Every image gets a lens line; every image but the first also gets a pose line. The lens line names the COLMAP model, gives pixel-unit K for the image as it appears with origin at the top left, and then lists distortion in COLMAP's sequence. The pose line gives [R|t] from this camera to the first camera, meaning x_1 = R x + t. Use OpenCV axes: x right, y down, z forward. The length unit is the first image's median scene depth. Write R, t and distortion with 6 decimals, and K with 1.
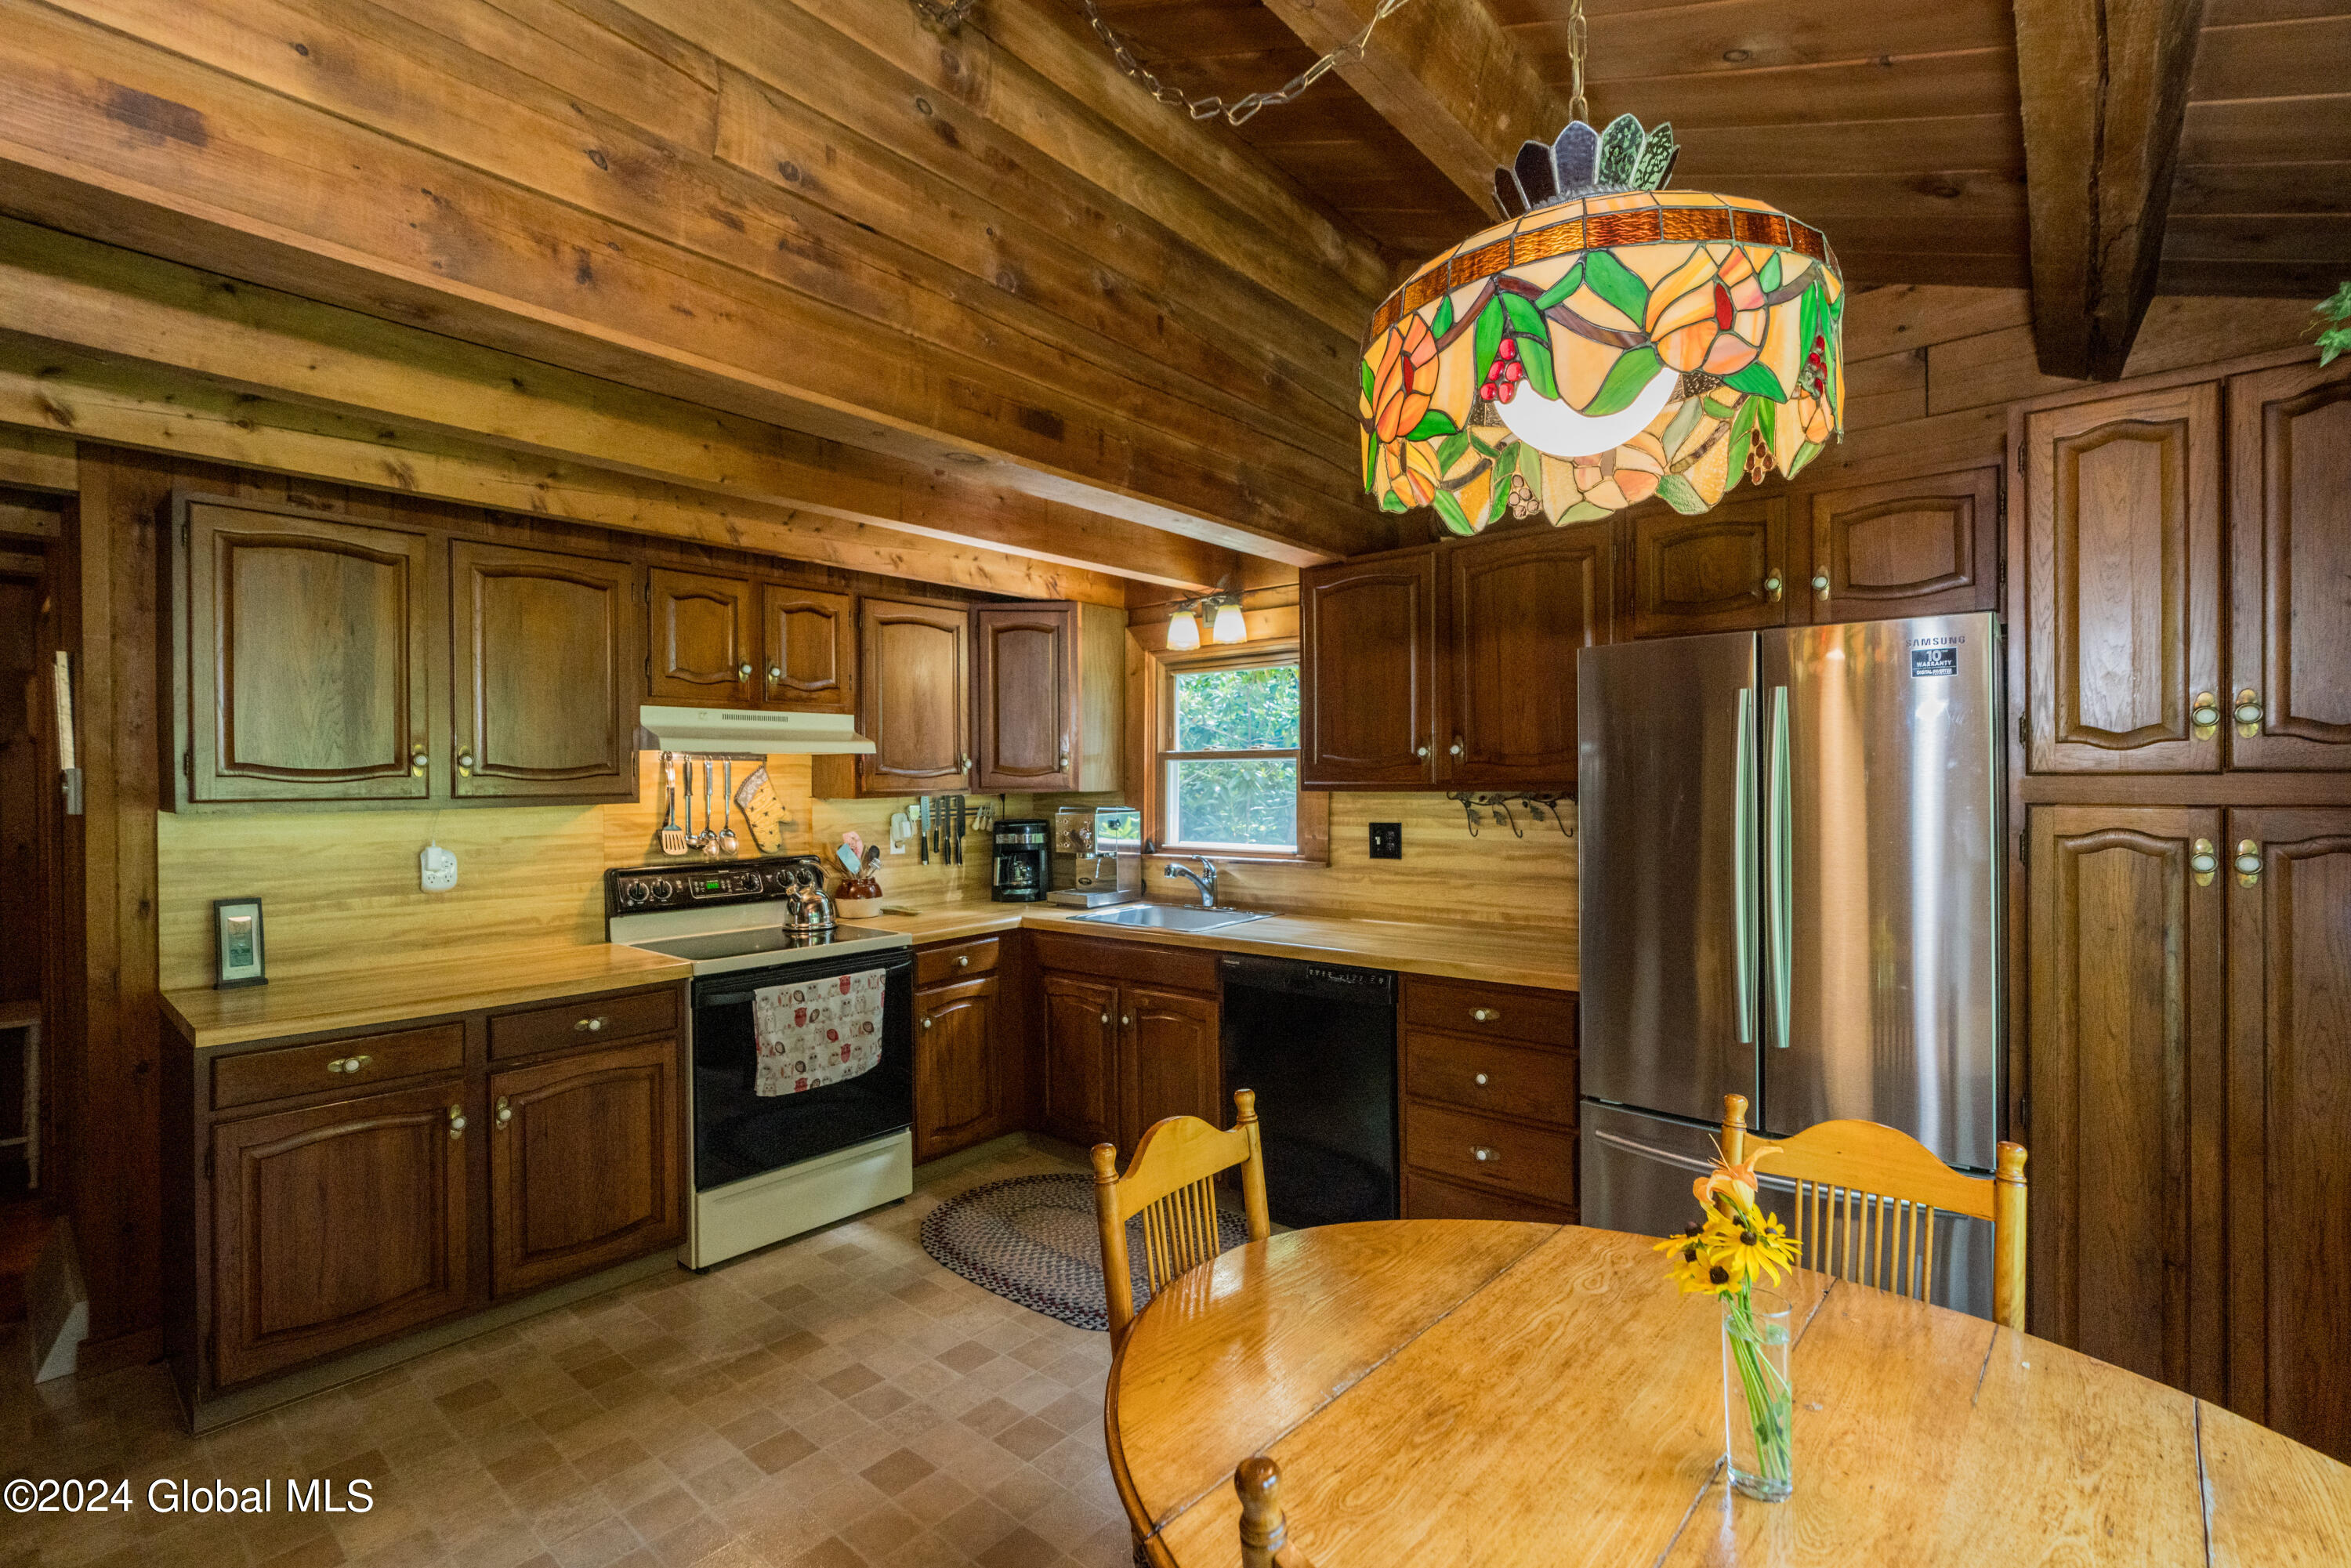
lens RADIAL K [[1054.0, 0, 1140.5], [0, 1054.0, 789.6], [0, 0, 1]] dist [-0.002205, 0.005358]
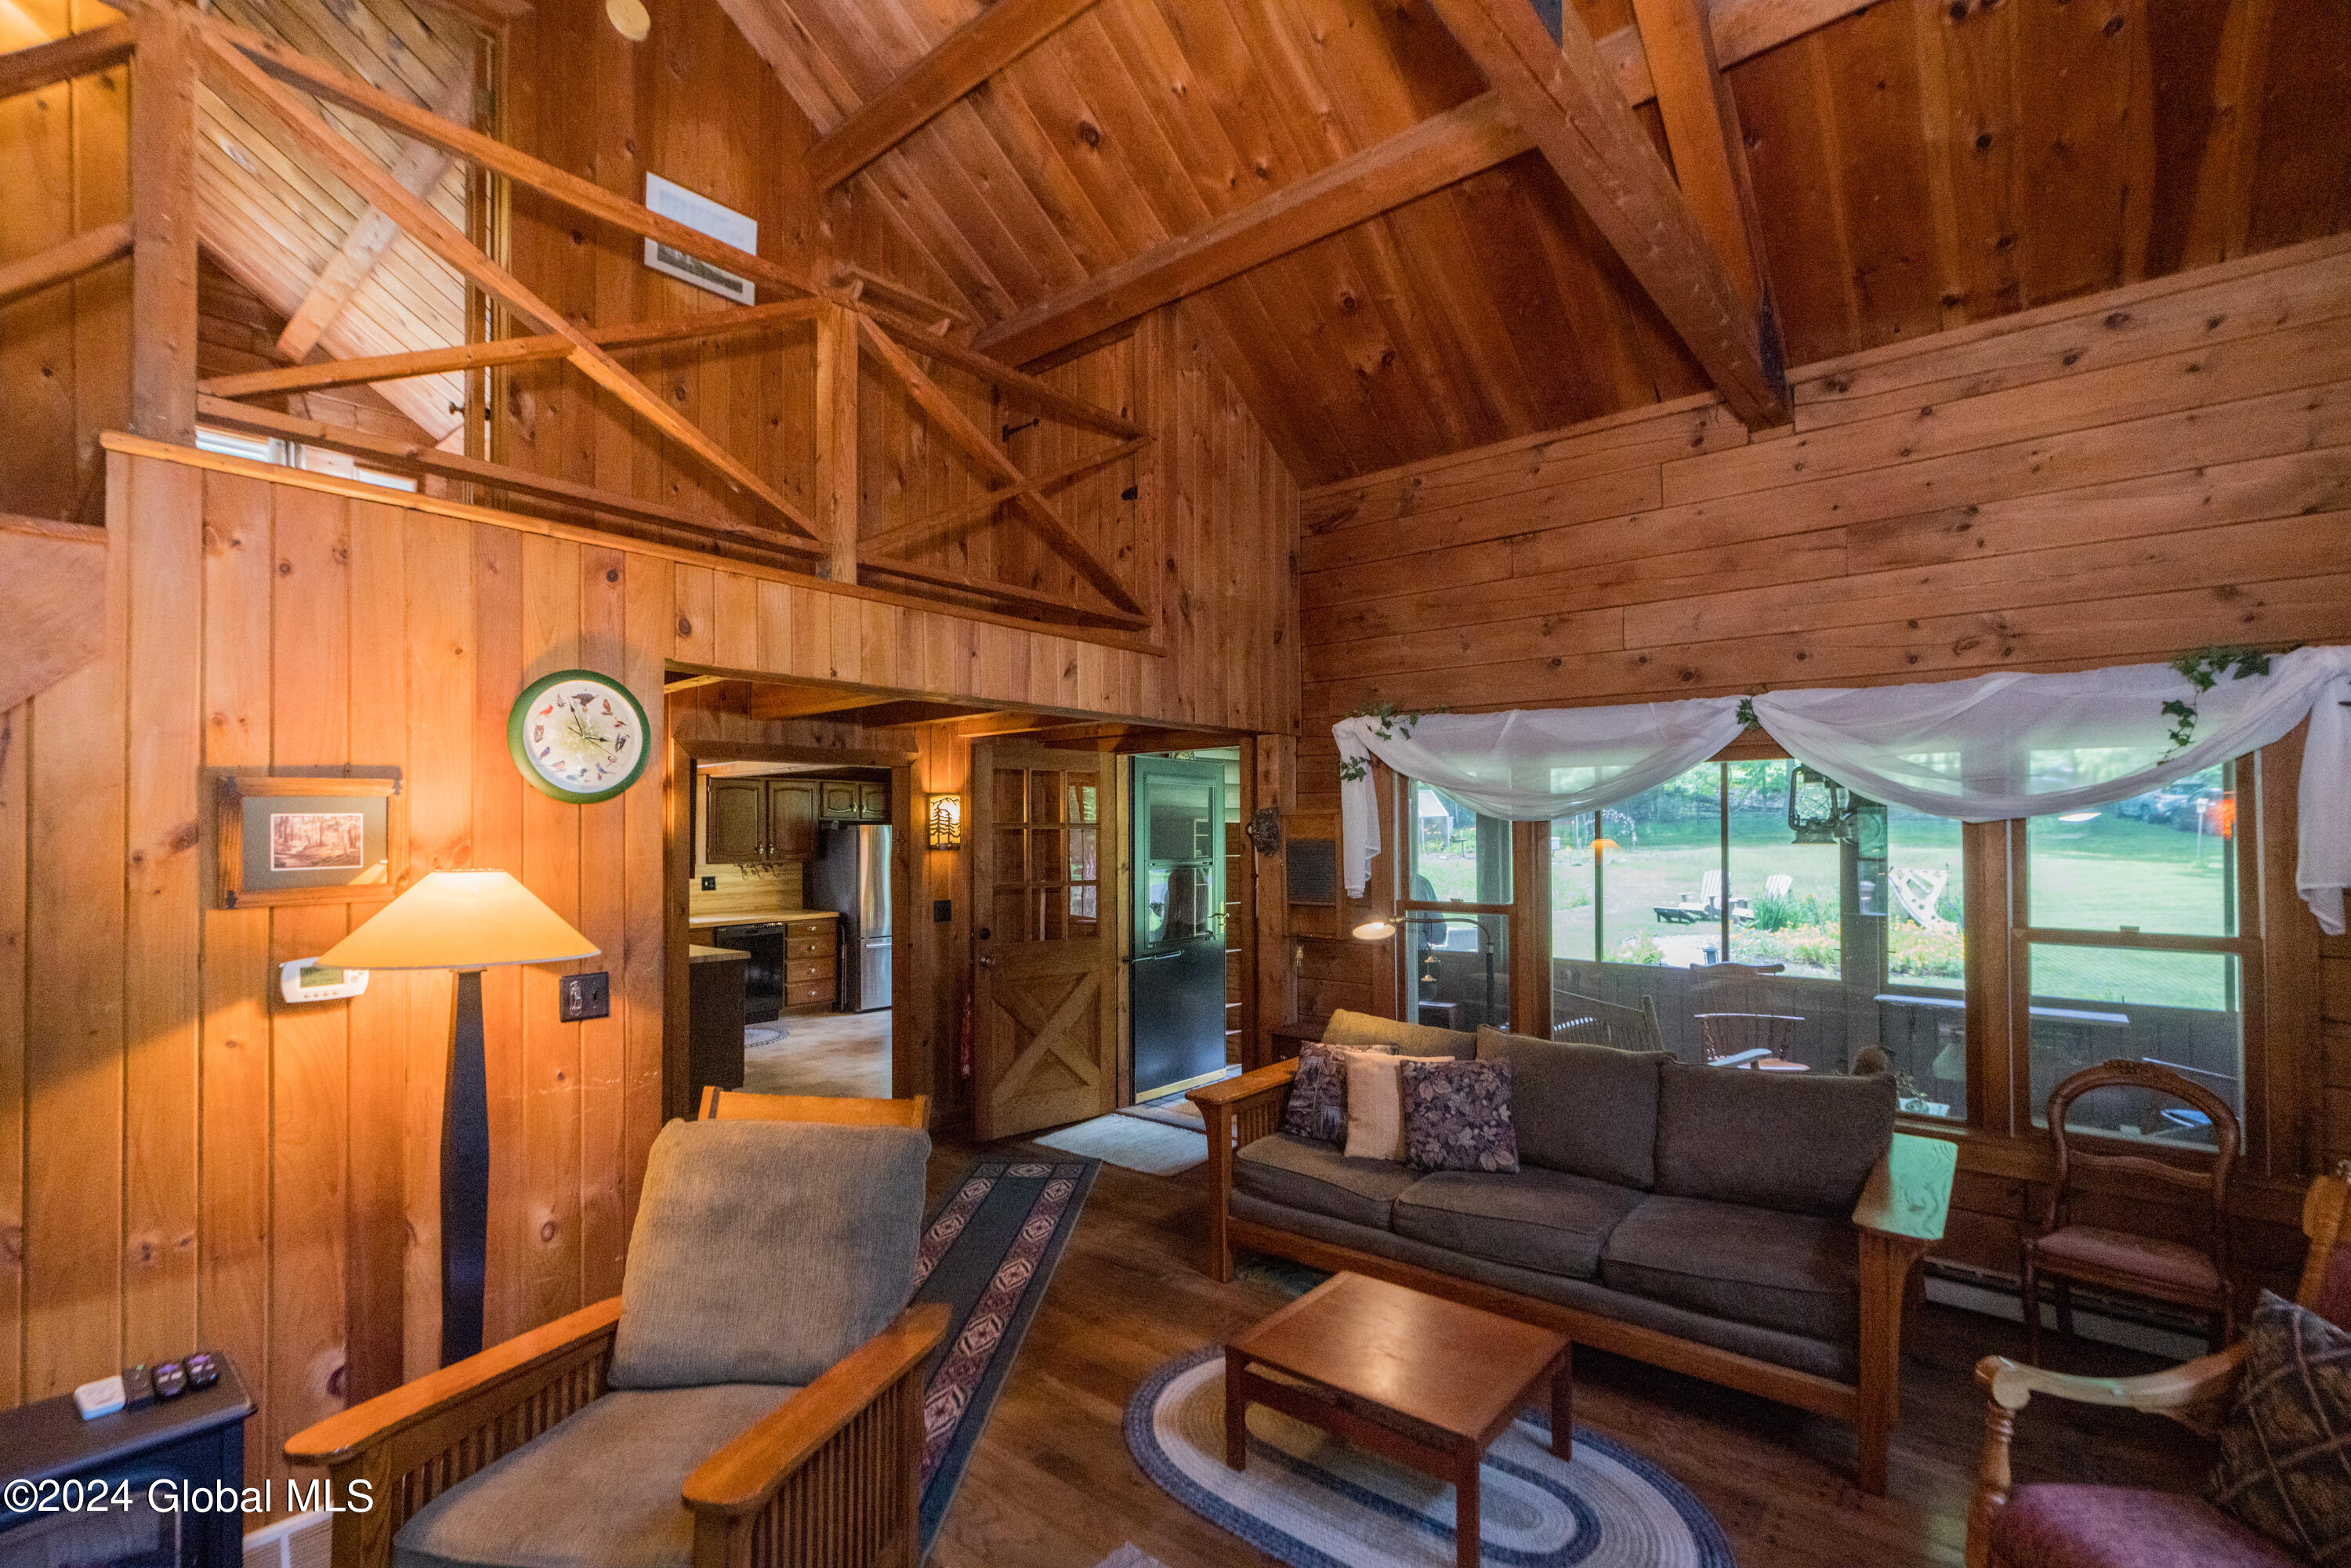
lens RADIAL K [[1040.5, 0, 1173.9], [0, 1040.5, 814.8], [0, 0, 1]] dist [-0.008304, 0.014342]
pose [[-0.024744, 0.020350, 0.999487, -2.487293], [0.009099, 0.999756, -0.020131, -0.061673], [-0.999652, 0.008596, -0.024923, -0.070462]]
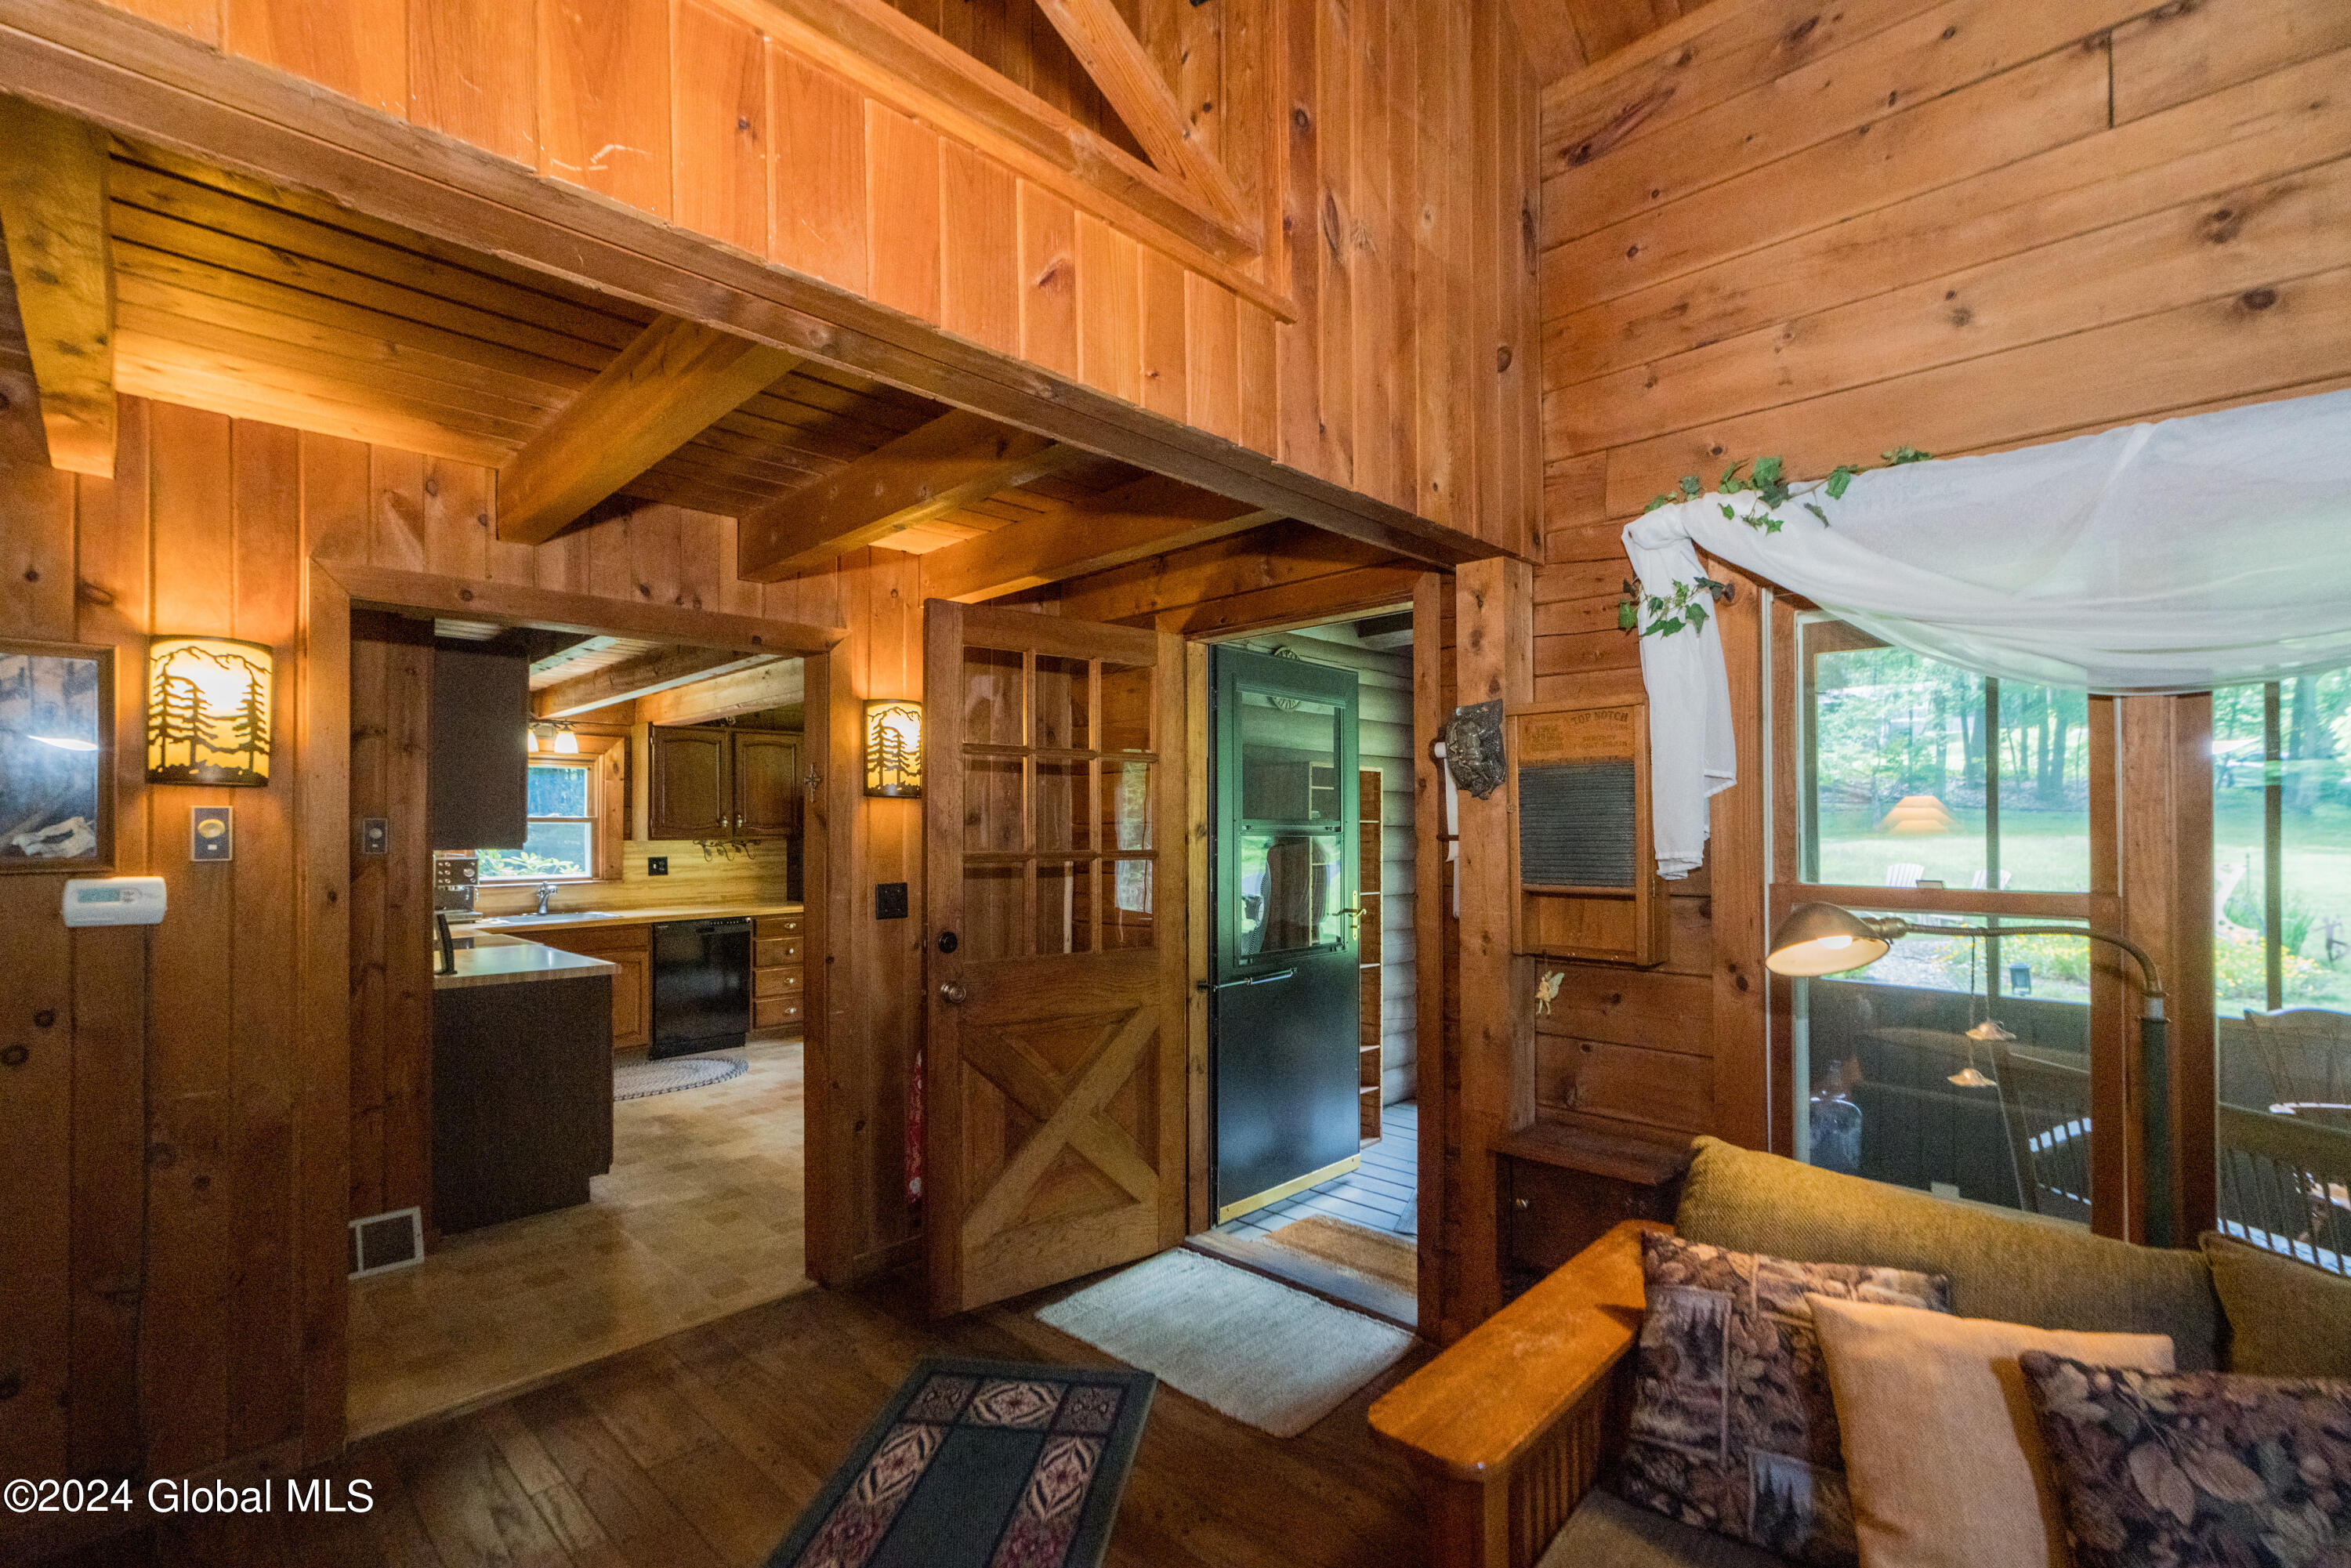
lens RADIAL K [[1040.5, 0, 1173.9], [0, 1040.5, 814.8], [0, 0, 1]] dist [-0.008304, 0.014342]
pose [[0.049945, 0.017072, 0.998606, -1.767996], [0.006994, 0.999823, -0.017443, -0.006690], [-0.998727, 0.007855, 0.049817, -0.055957]]
